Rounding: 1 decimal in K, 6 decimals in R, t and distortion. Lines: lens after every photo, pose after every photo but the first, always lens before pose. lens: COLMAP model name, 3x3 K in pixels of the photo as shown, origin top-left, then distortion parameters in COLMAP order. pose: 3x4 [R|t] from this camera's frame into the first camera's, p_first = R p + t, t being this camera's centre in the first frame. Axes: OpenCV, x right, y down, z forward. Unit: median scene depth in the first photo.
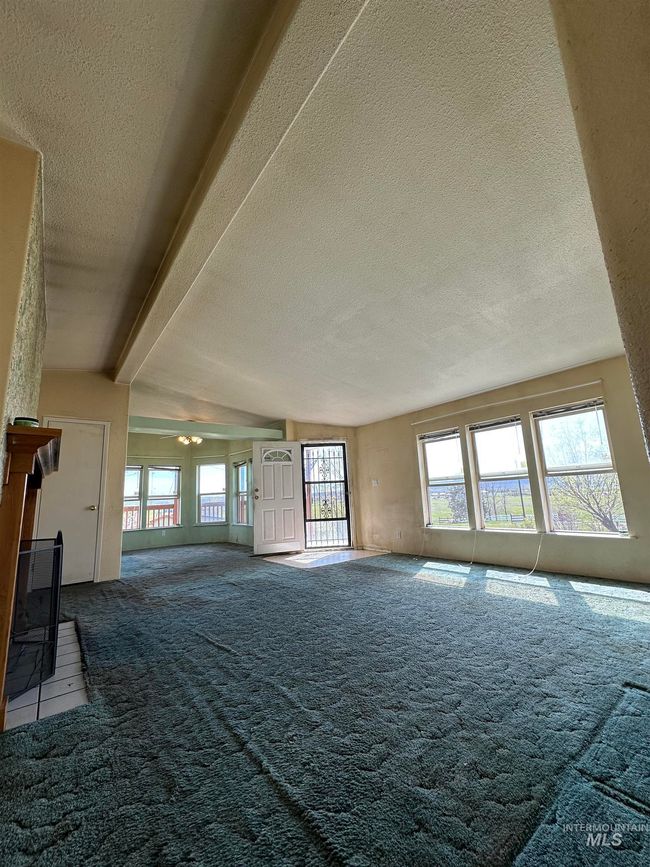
lens RADIAL K [[346.4, 0, 325.0], [0, 346.4, 433.5], [0, 0, 1]] dist [-0.001325, -0.000120]
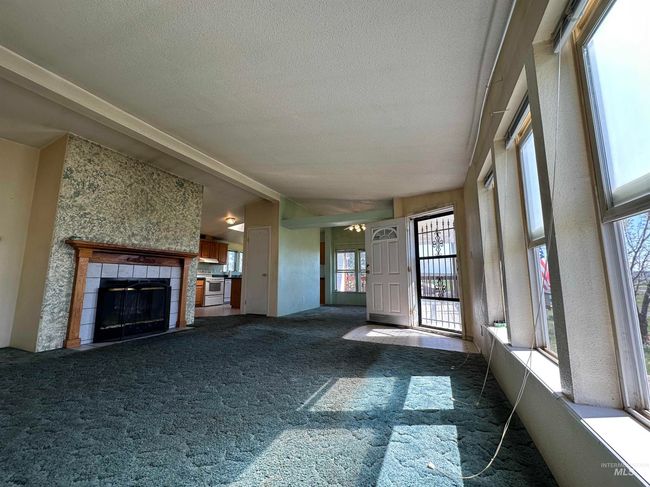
lens RADIAL K [[259.7, 0, 325.0], [0, 259.7, 243.5], [0, 0, 1]] dist [-0.001325, -0.000120]
pose [[0.477376, -0.071100, -0.875818, 0.449771], [0.136819, 0.990579, -0.005841, 0.069979], [0.867982, -0.117040, 0.482606, 0.428513]]
